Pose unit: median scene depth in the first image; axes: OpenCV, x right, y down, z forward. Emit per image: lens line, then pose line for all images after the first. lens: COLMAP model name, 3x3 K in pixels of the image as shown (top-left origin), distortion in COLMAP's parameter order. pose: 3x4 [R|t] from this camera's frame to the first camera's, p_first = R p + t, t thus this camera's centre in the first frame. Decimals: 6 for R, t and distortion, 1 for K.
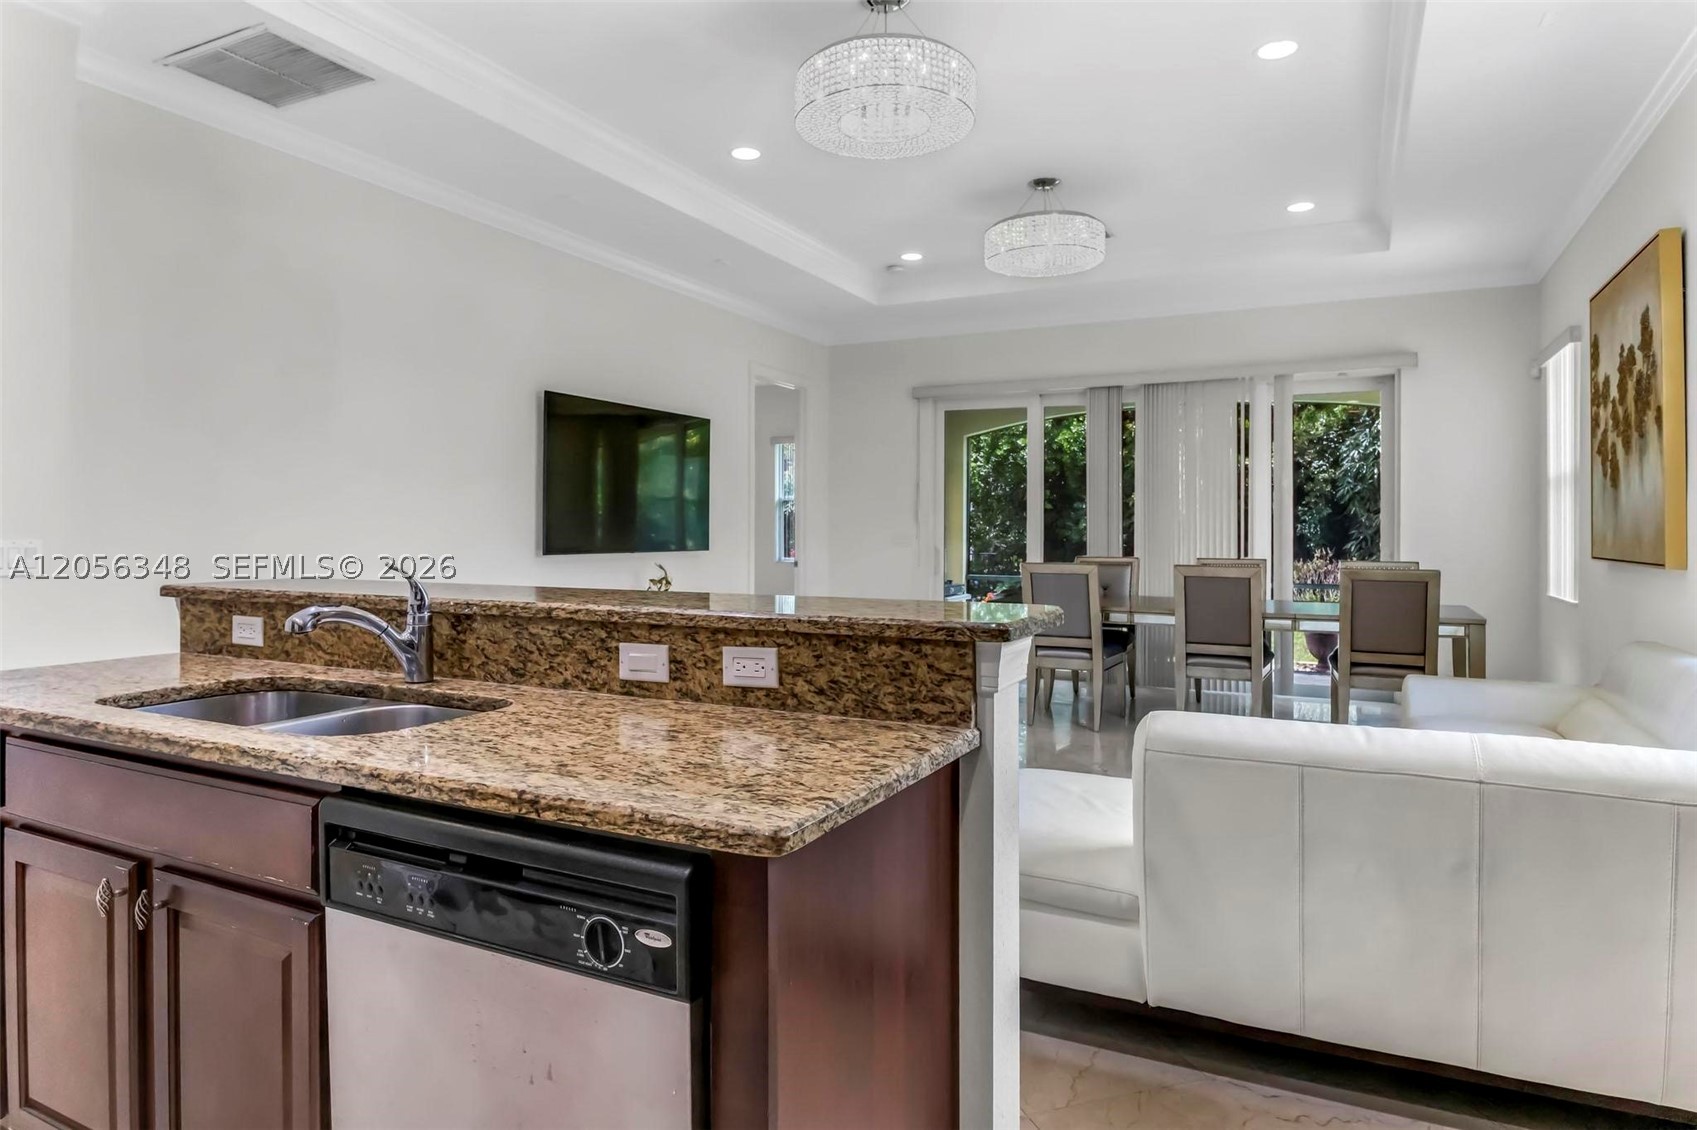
lens RADIAL K [[1022.1, 0, 813.9], [0, 1022.1, 528.2], [0, 0, 1]] dist [-0.026123, -0.000330]
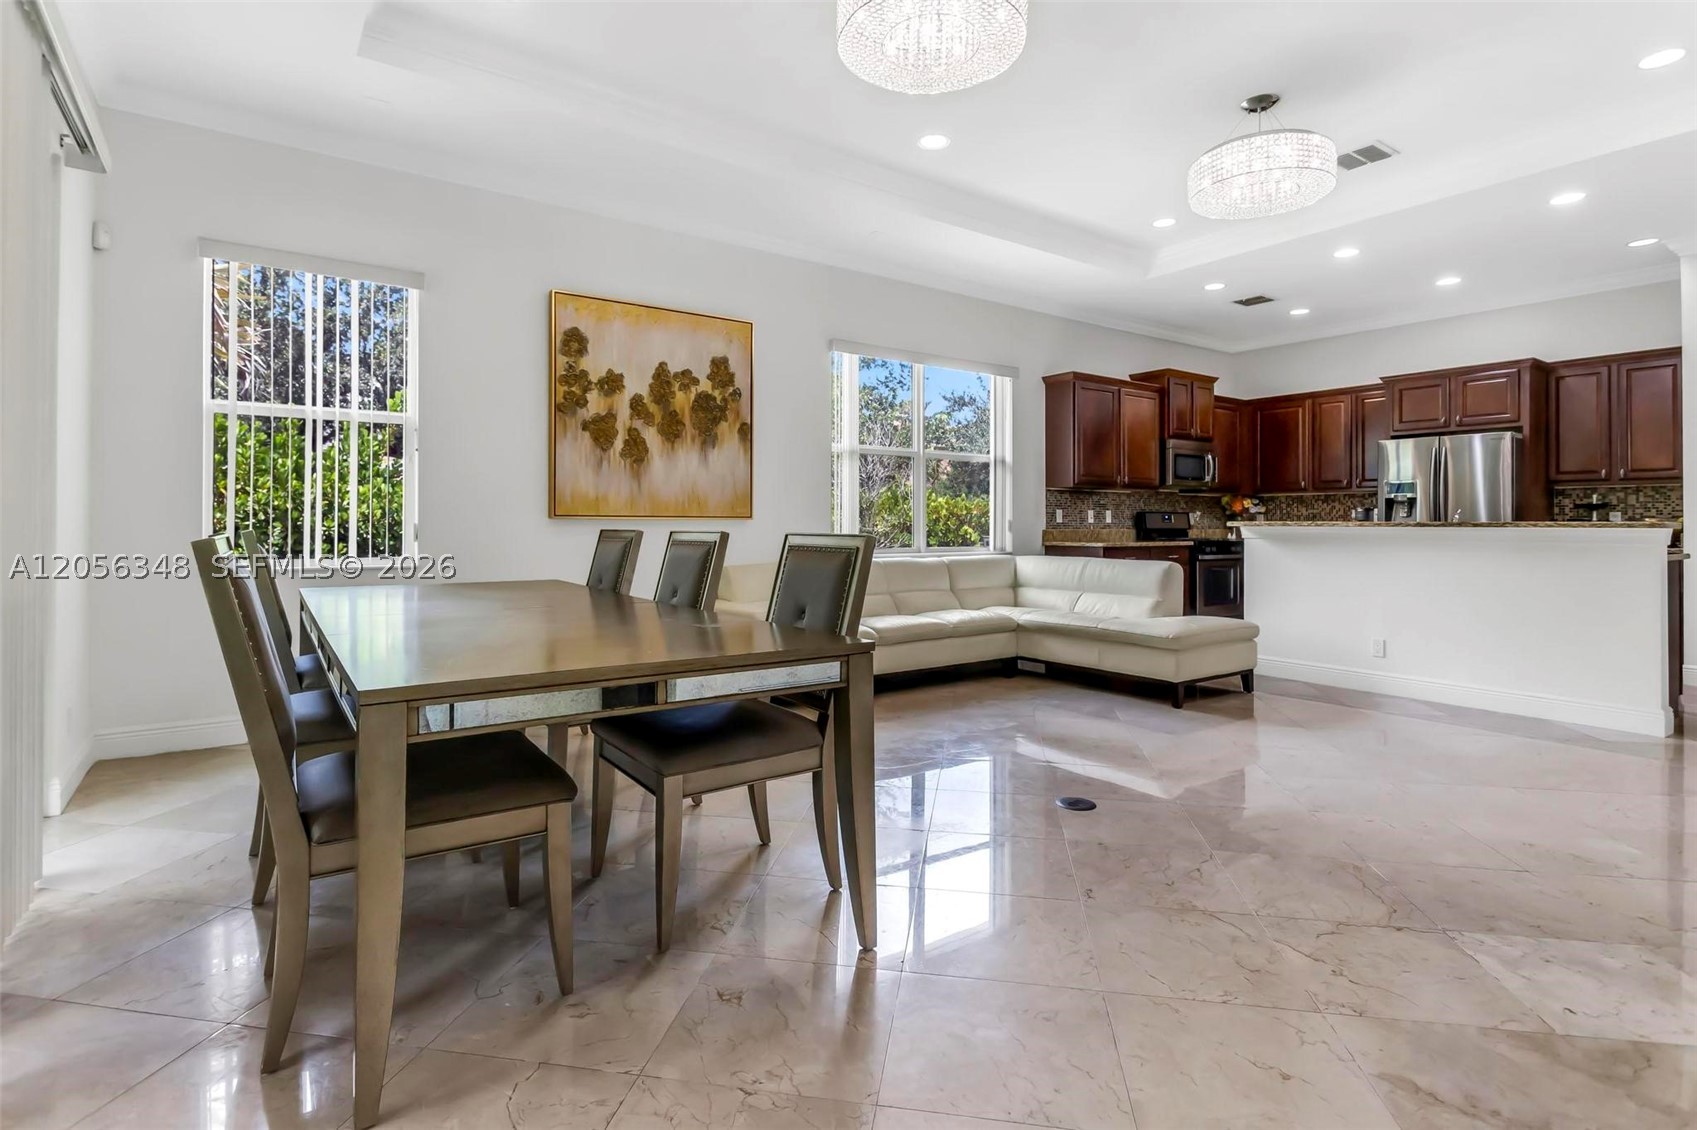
lens RADIAL K [[823.7, 0, 851.9], [0, 823.7, 516.9], [0, 0, 1]] dist [0.018213, -0.014538]
pose [[-0.891367, -0.000365, 0.453283, 0.048880], [-0.004799, 0.999951, -0.008632, 0.039801], [-0.453258, -0.009870, -0.891325, 1.838844]]
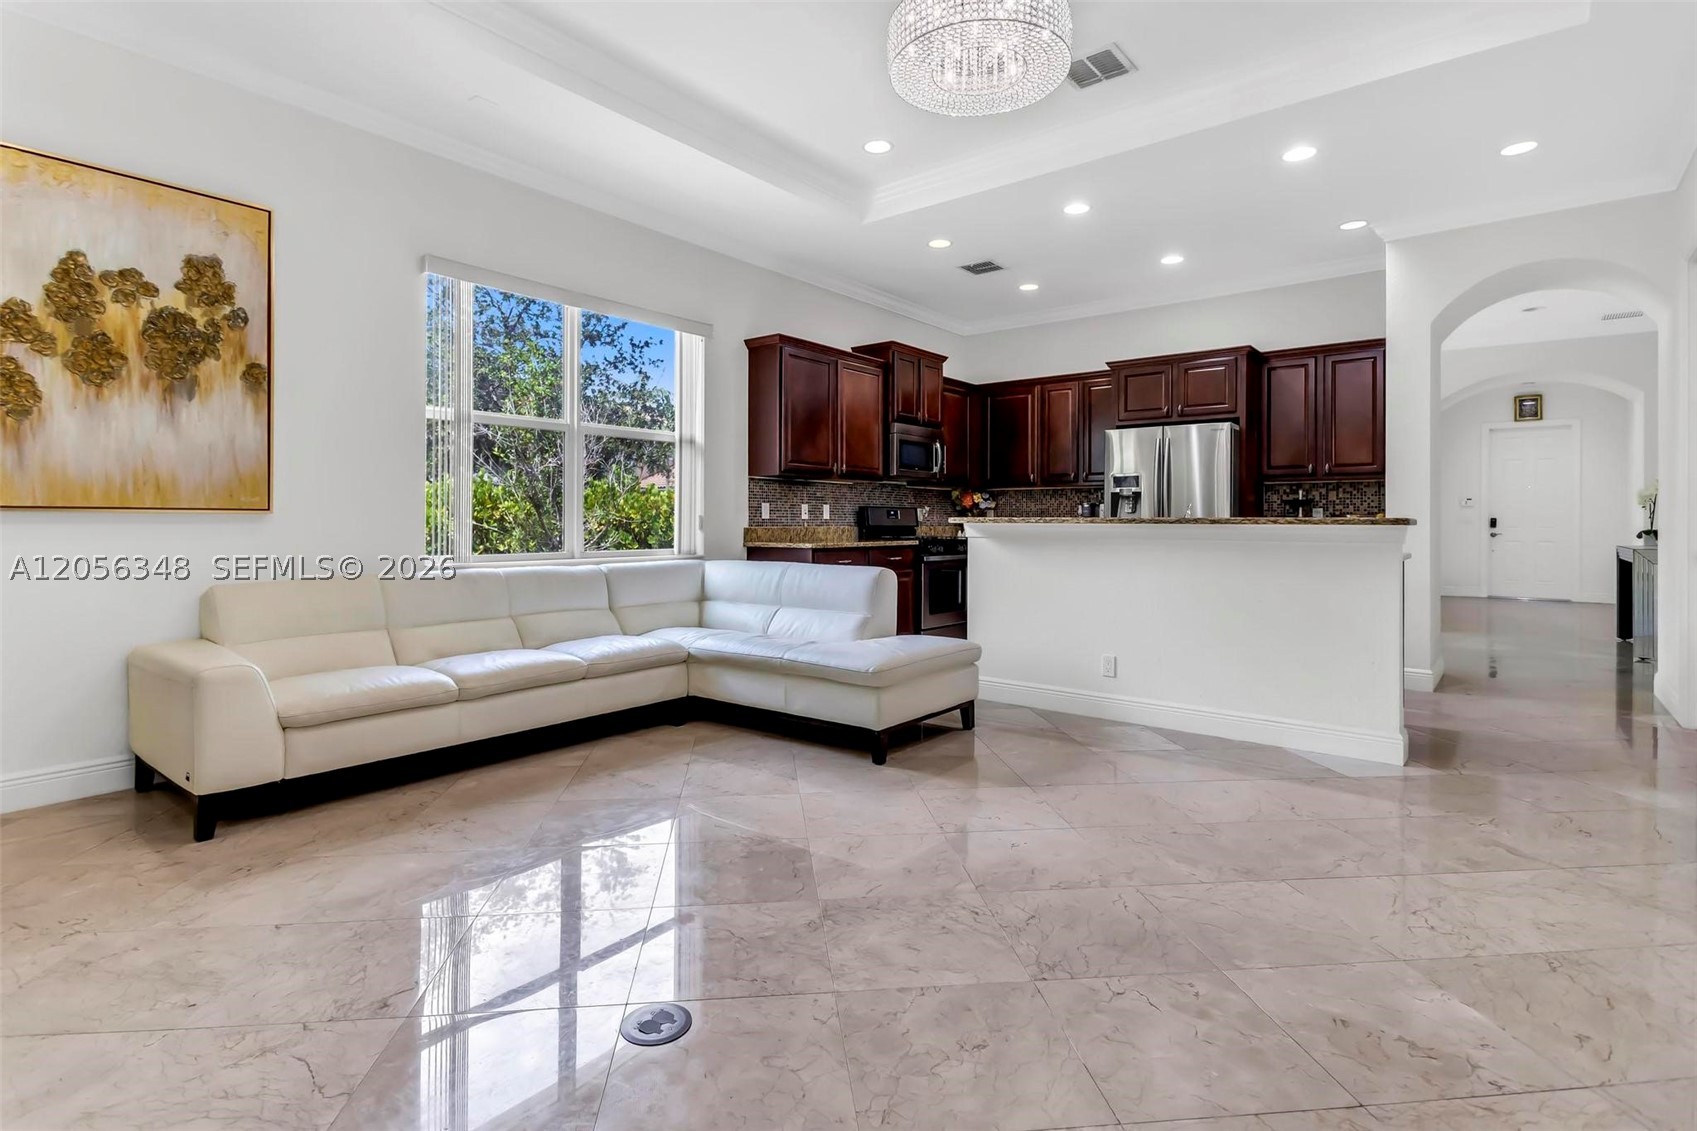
lens RADIAL K [[831.6, 0, 845.1], [0, 831.6, 518.0], [0, 0, 1]] dist [-0.001196, -0.000433]
pose [[-0.981223, -0.003960, 0.192837, 0.035781], [-0.004950, 0.999977, -0.004652, 0.039555], [-0.192814, -0.005519, -0.981220, 1.506686]]
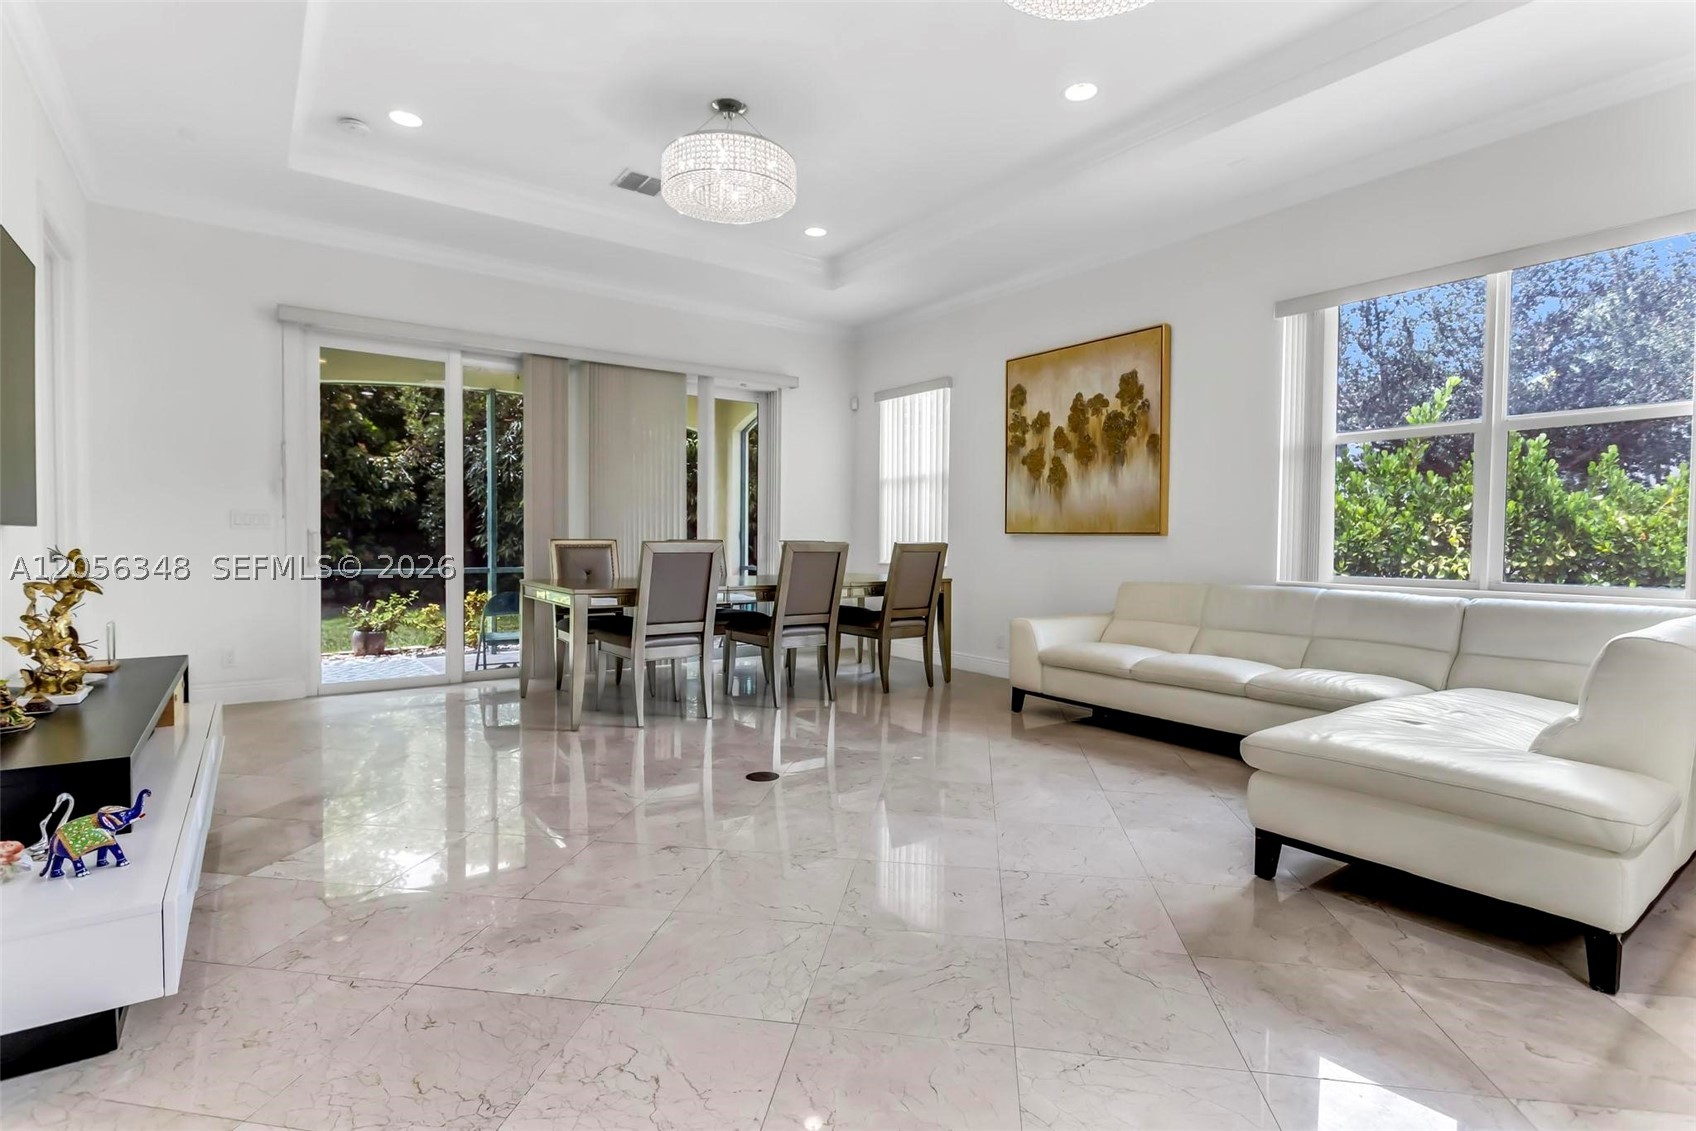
lens RADIAL K [[819.6, 0, 846.1], [0, 819.6, 555.7], [0, 0, 1]] dist [0.015851, 0.000241]
pose [[0.437843, -0.018953, 0.898852, -0.473291], [-0.007905, 0.999658, 0.024929, 0.036969], [-0.899017, -0.018021, 0.437544, 0.741320]]
